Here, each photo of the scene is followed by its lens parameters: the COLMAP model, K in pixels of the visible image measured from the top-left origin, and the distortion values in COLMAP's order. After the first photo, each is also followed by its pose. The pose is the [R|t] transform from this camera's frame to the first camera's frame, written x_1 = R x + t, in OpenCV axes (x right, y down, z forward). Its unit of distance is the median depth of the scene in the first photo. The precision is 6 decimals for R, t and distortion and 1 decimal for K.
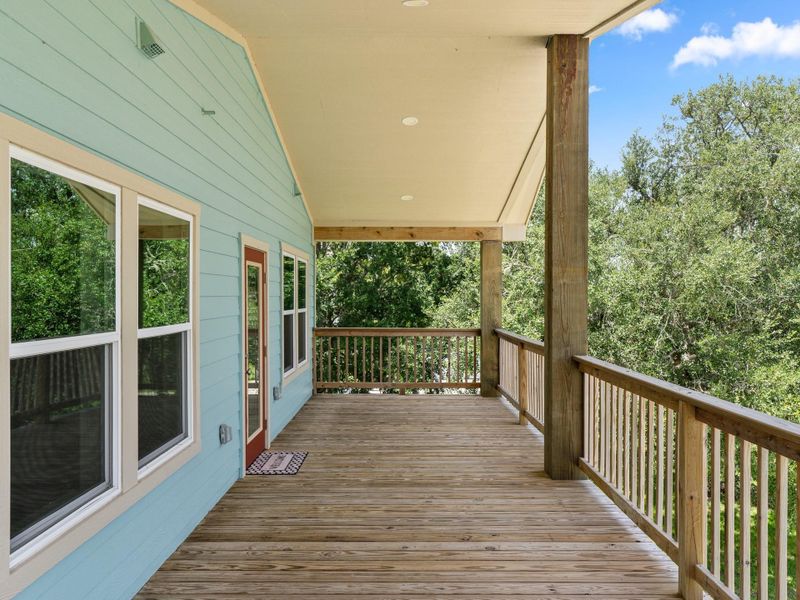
lens RADIAL K [[646.9, 0, 400.0], [0, 646.9, 300.0], [0, 0, 1]] dist [-0.006688, -0.005334]
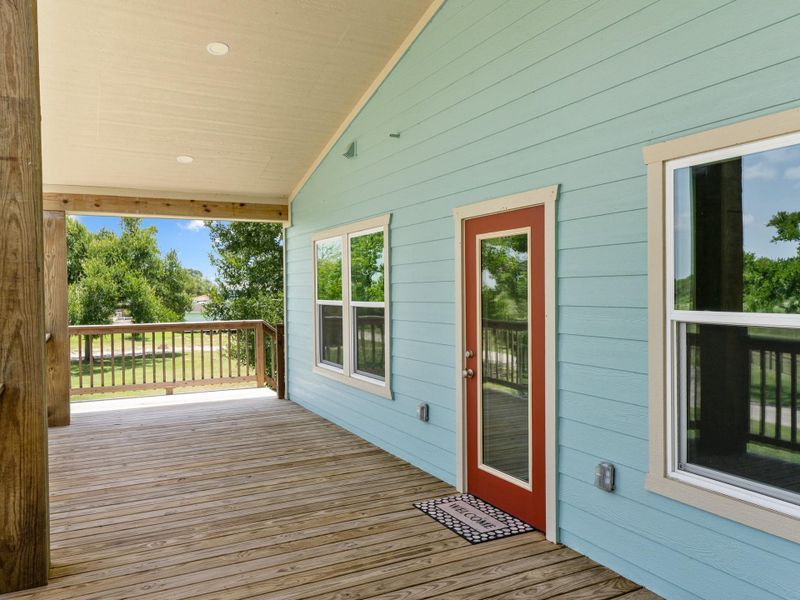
lens RADIAL K [[646.9, 0, 400.0], [0, 646.9, 300.0], [0, 0, 1]] dist [-0.006688, -0.005334]
pose [[-0.900742, 0.012223, -0.434182, 0.248045], [0.005685, 0.999850, 0.016355, 0.008114], [0.434317, 0.012263, -0.900677, 2.191285]]
